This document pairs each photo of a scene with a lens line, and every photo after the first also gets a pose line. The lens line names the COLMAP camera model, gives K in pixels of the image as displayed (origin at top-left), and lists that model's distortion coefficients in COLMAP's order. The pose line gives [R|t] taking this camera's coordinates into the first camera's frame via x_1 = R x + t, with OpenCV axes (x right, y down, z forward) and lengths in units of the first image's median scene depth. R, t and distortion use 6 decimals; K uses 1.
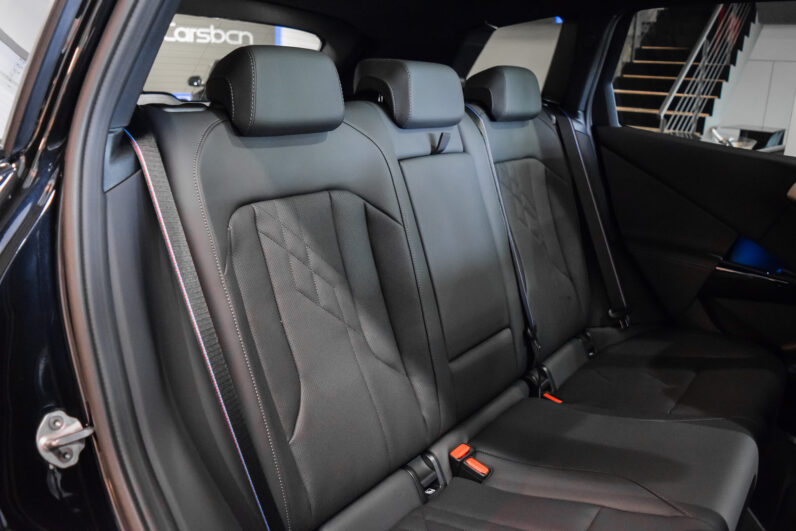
lens RADIAL K [[624.9, 0, 398.0], [0, 624.9, 265.5], [0, 0, 1]] dist [-0.083283, 0.013740]
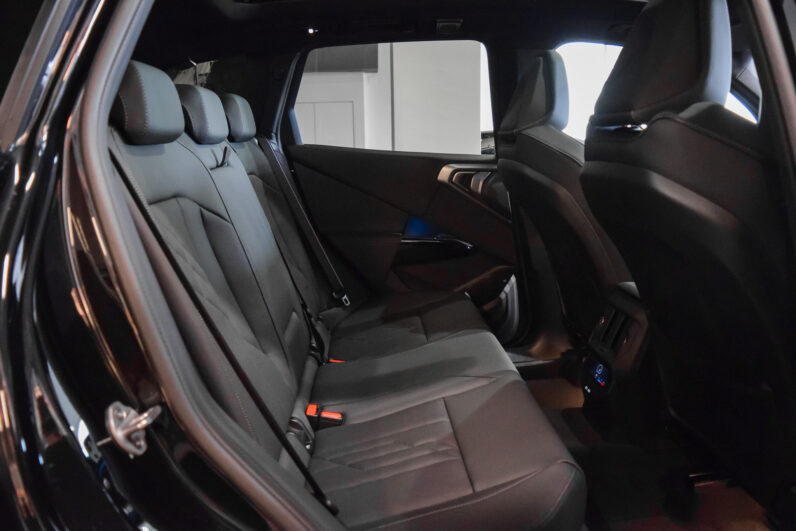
lens RADIAL K [[624.9, 0, 398.0], [0, 624.9, 265.5], [0, 0, 1]] dist [-0.083283, 0.013740]
pose [[0.758237, -0.174134, 0.628295, -0.382964], [0.225779, 0.974175, -0.002478, 0.062583], [-0.611638, 0.143735, 0.777971, -0.036279]]
